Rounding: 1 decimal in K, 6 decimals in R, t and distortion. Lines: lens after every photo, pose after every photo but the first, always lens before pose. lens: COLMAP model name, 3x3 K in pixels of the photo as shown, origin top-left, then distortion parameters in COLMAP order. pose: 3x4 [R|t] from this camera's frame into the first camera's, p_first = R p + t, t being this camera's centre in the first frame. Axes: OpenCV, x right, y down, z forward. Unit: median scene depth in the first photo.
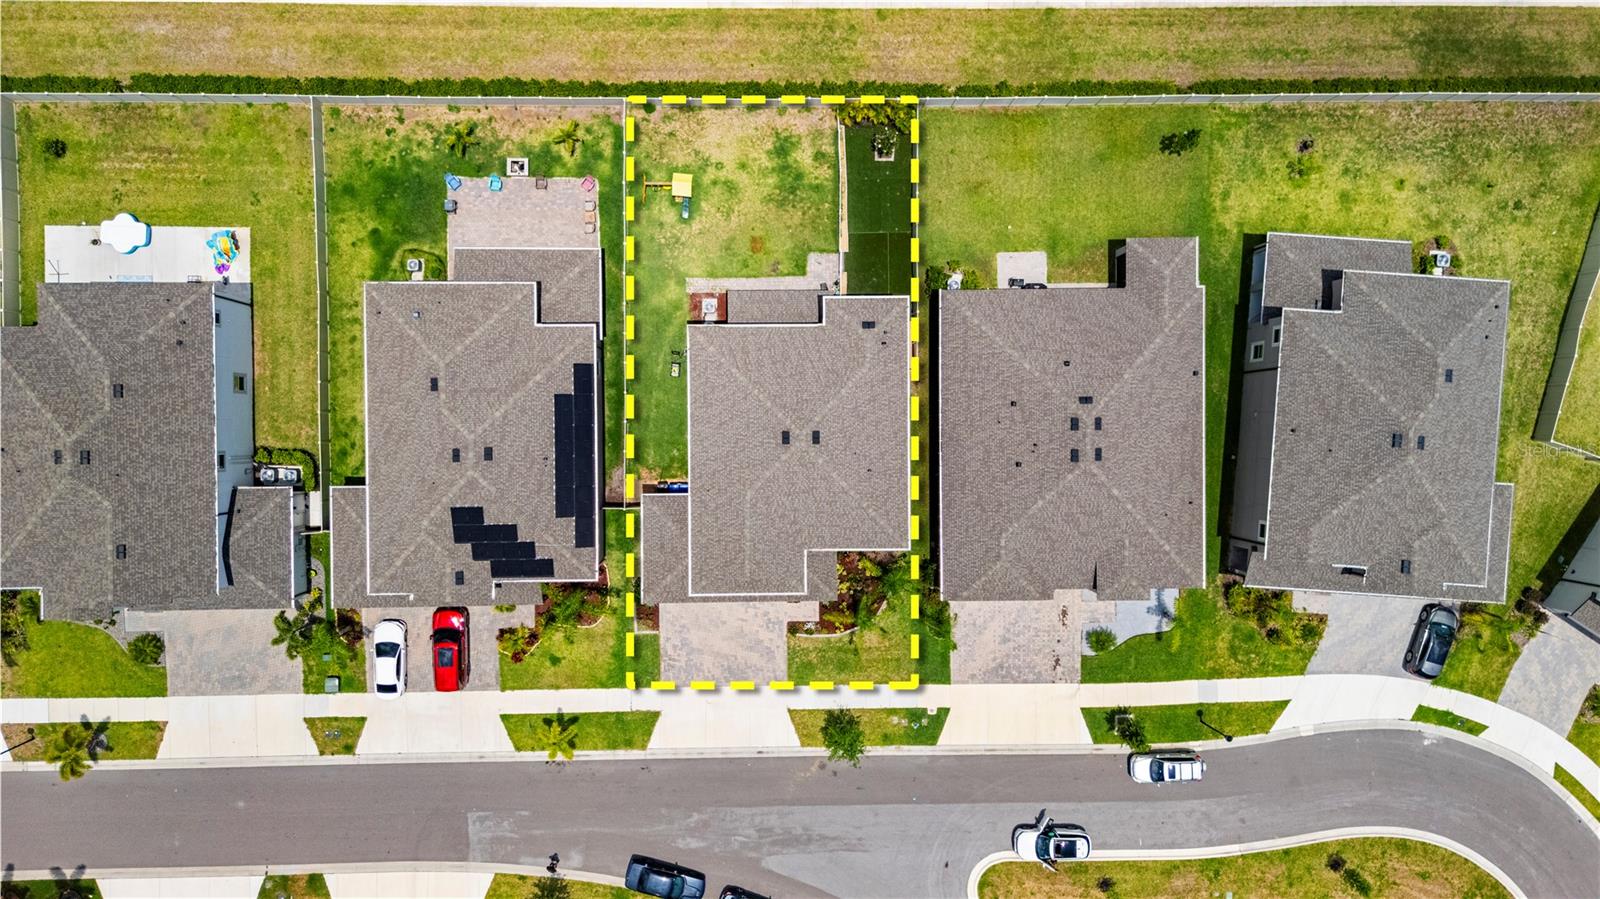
lens RADIAL K [[1203.0, 0, 776.7], [0, 1203.0, 444.3], [0, 0, 1]] dist [0.019420, -0.005698]
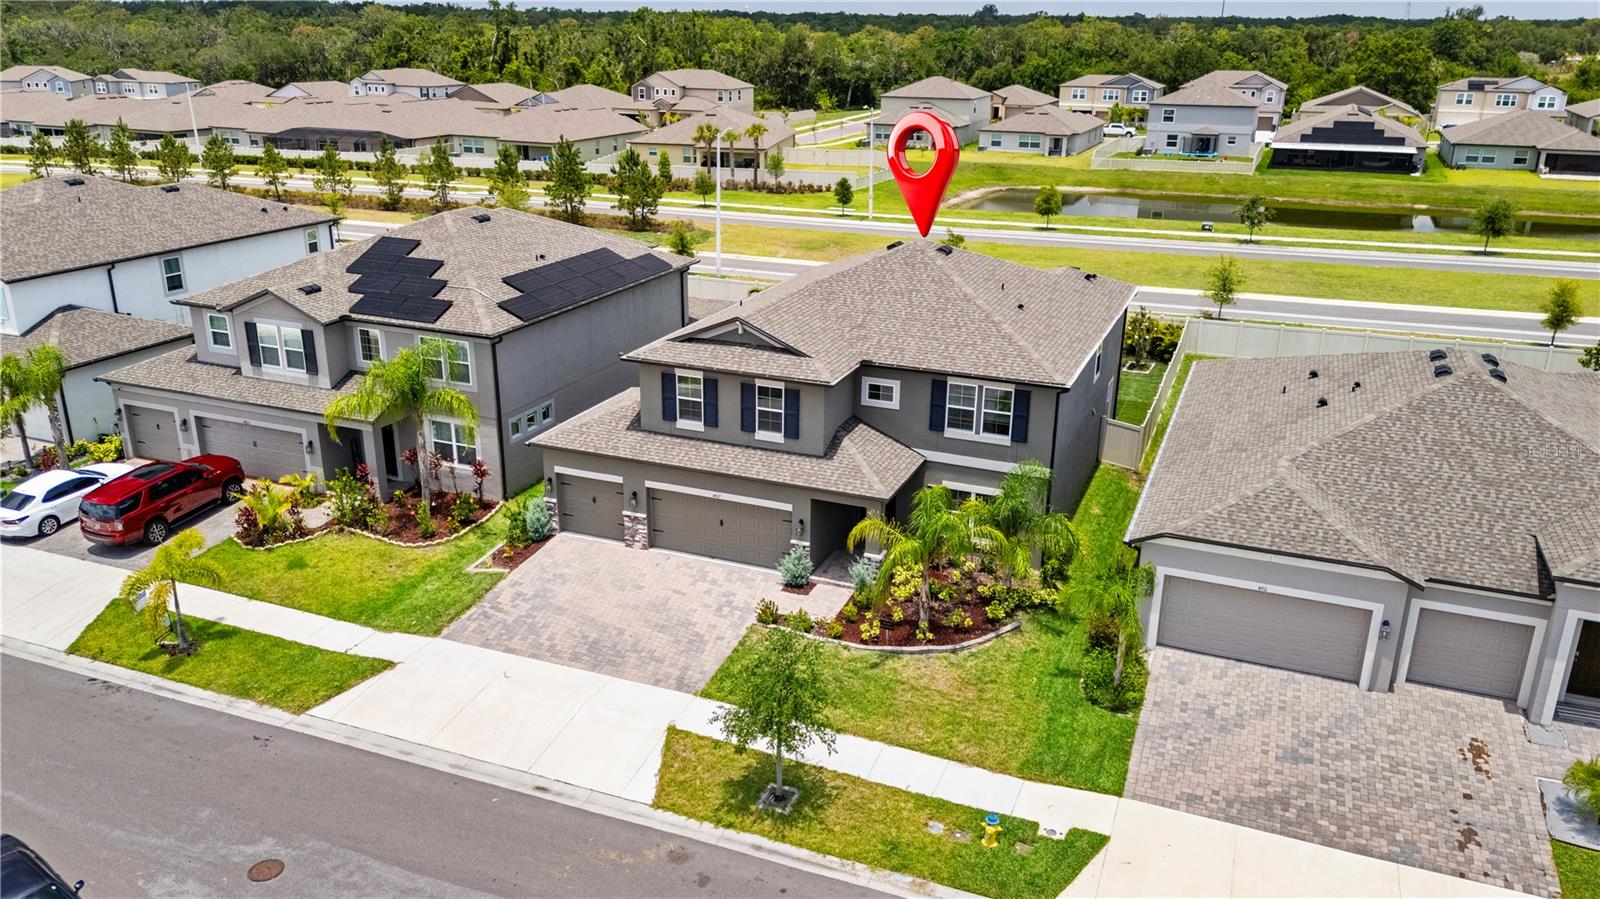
lens RADIAL K [[1203.0, 0, 776.7], [0, 1203.0, 444.3], [0, 0, 1]] dist [0.019420, -0.005698]
pose [[0.916600, 0.125087, -0.379733, 0.172383], [-0.399799, 0.281407, -0.872336, 0.511521], [-0.002258, 0.951401, 0.307948, 0.798788]]
